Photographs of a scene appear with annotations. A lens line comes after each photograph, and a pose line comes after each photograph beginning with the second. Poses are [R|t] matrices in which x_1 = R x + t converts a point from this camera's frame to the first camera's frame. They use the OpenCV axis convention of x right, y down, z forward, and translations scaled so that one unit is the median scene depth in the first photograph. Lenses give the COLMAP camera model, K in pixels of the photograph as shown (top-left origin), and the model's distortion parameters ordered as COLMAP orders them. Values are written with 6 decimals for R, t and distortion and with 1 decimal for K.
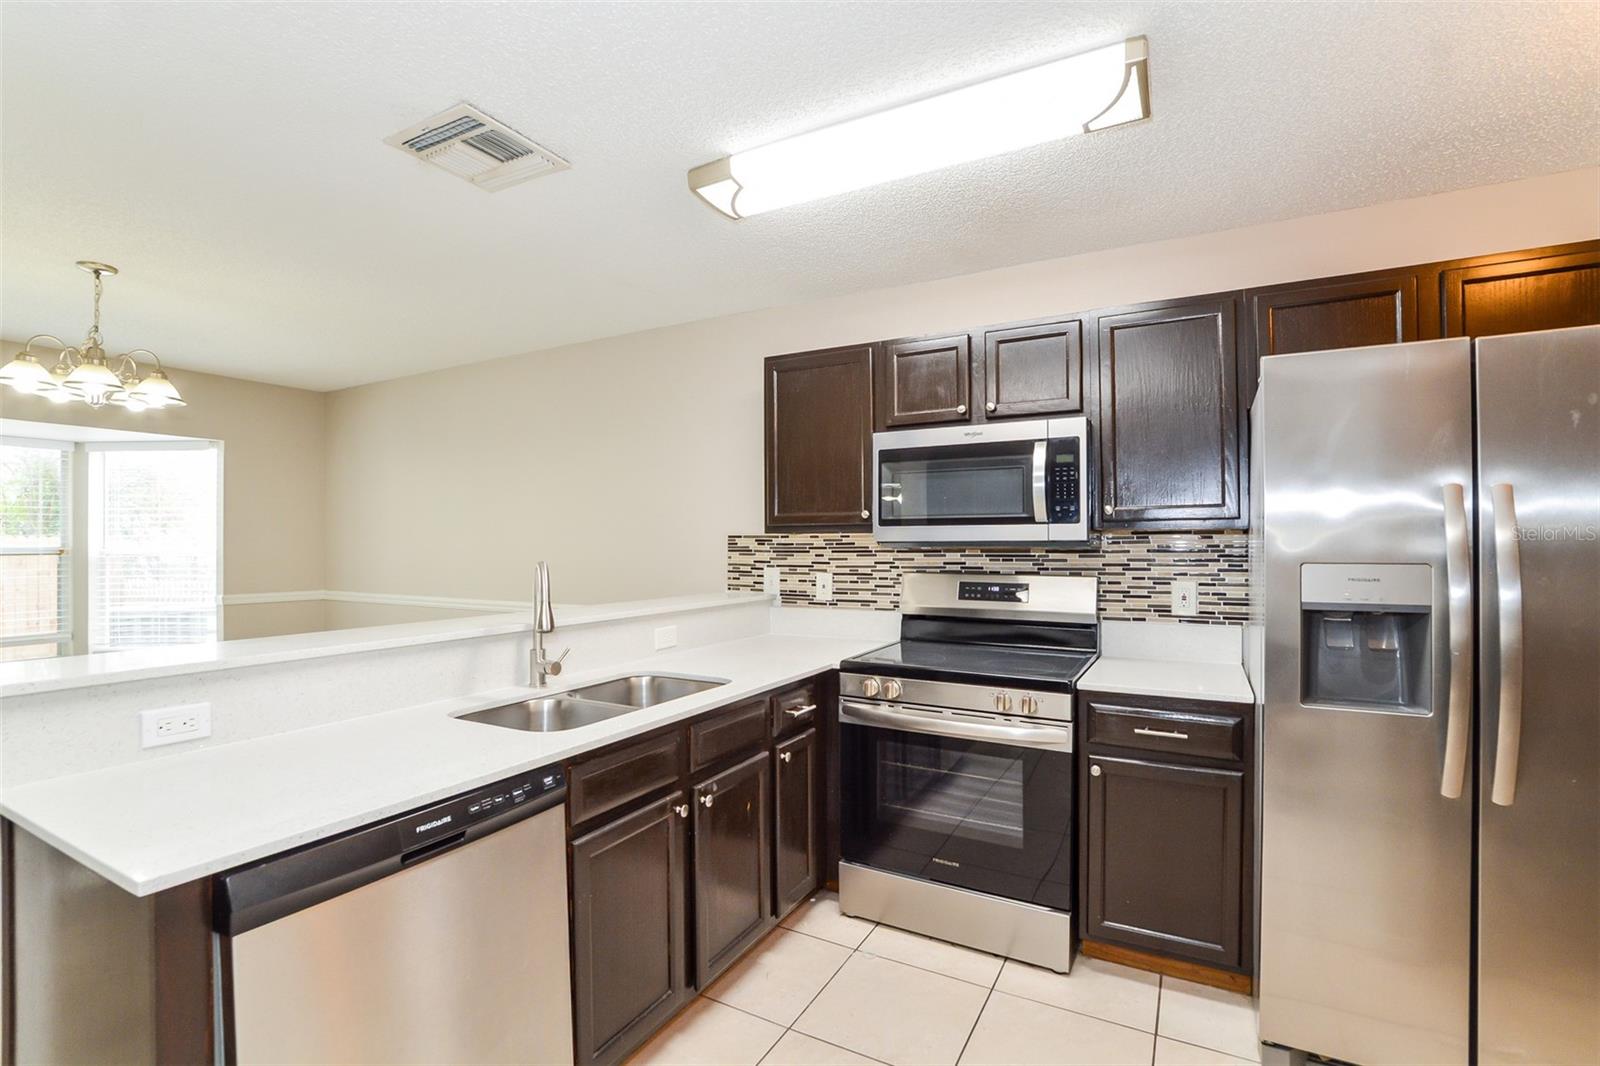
lens RADIAL K [[727.2, 0, 800.6], [0, 727.2, 539.8], [0, 0, 1]] dist [-0.033338, 0.000099]
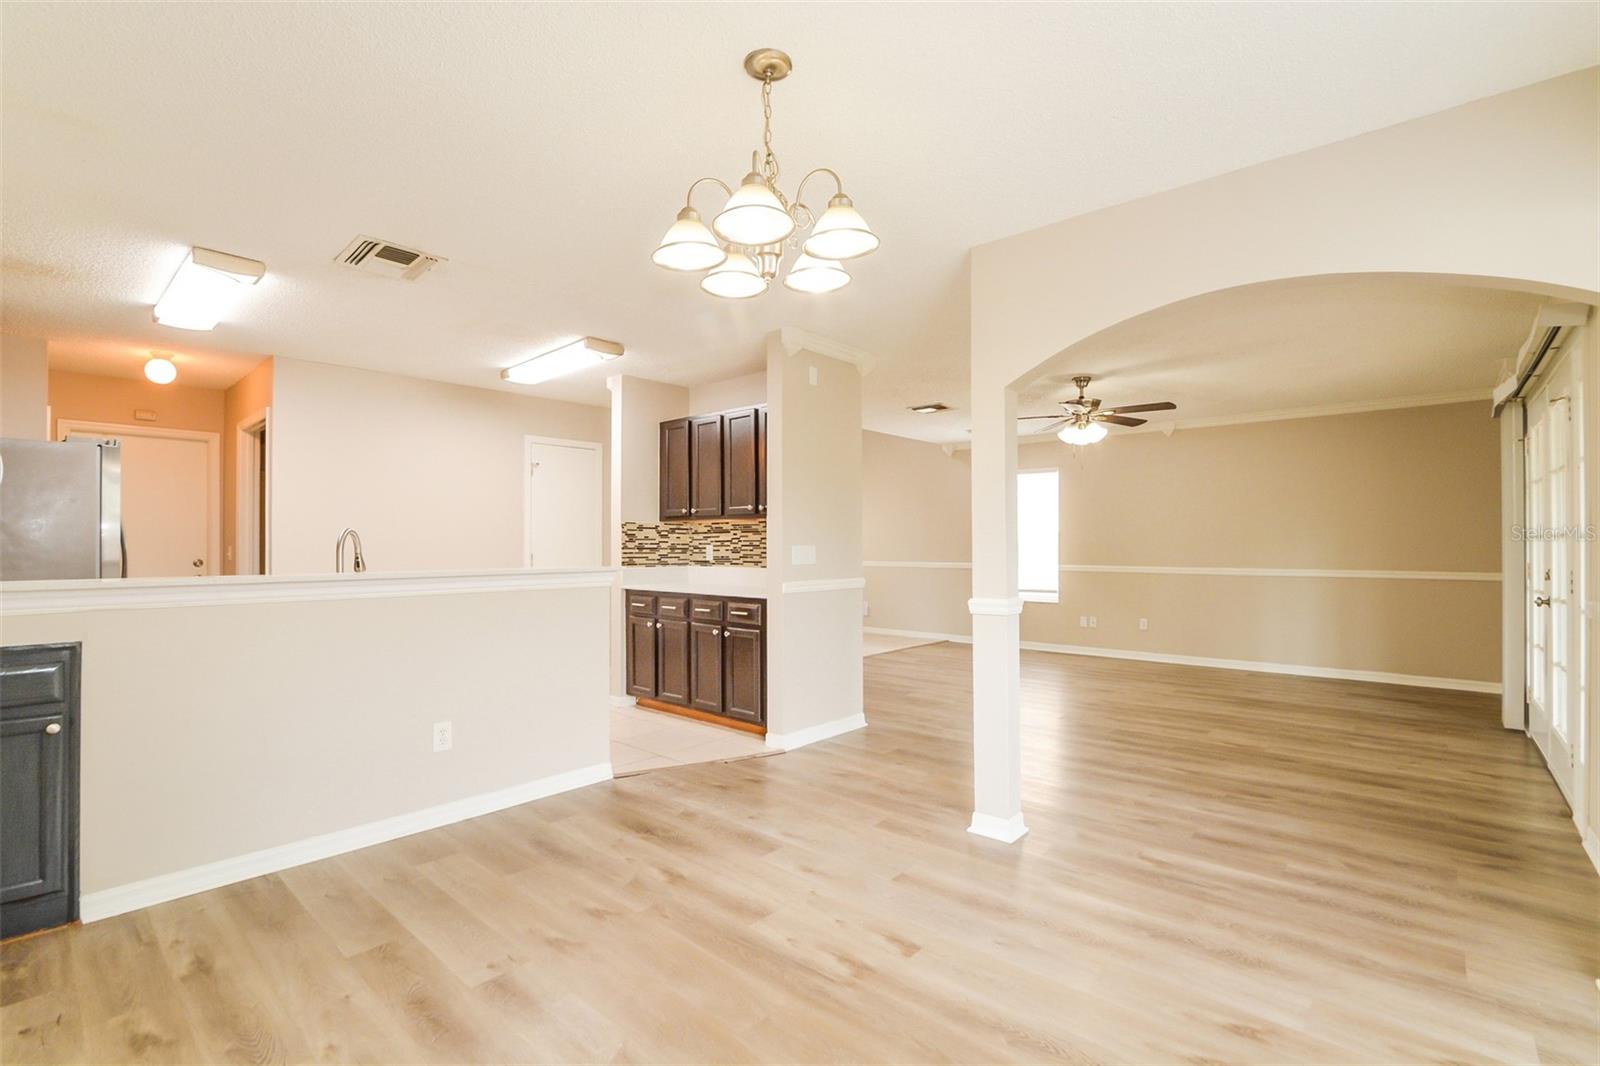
lens RADIAL K [[727.2, 0, 800.6], [0, 727.2, 539.8], [0, 0, 1]] dist [-0.033338, 0.000099]
pose [[0.973528, -0.019780, -0.227712, 0.640466], [0.027945, 0.999075, 0.032689, -0.018049], [0.226855, -0.038187, 0.973180, -0.647278]]
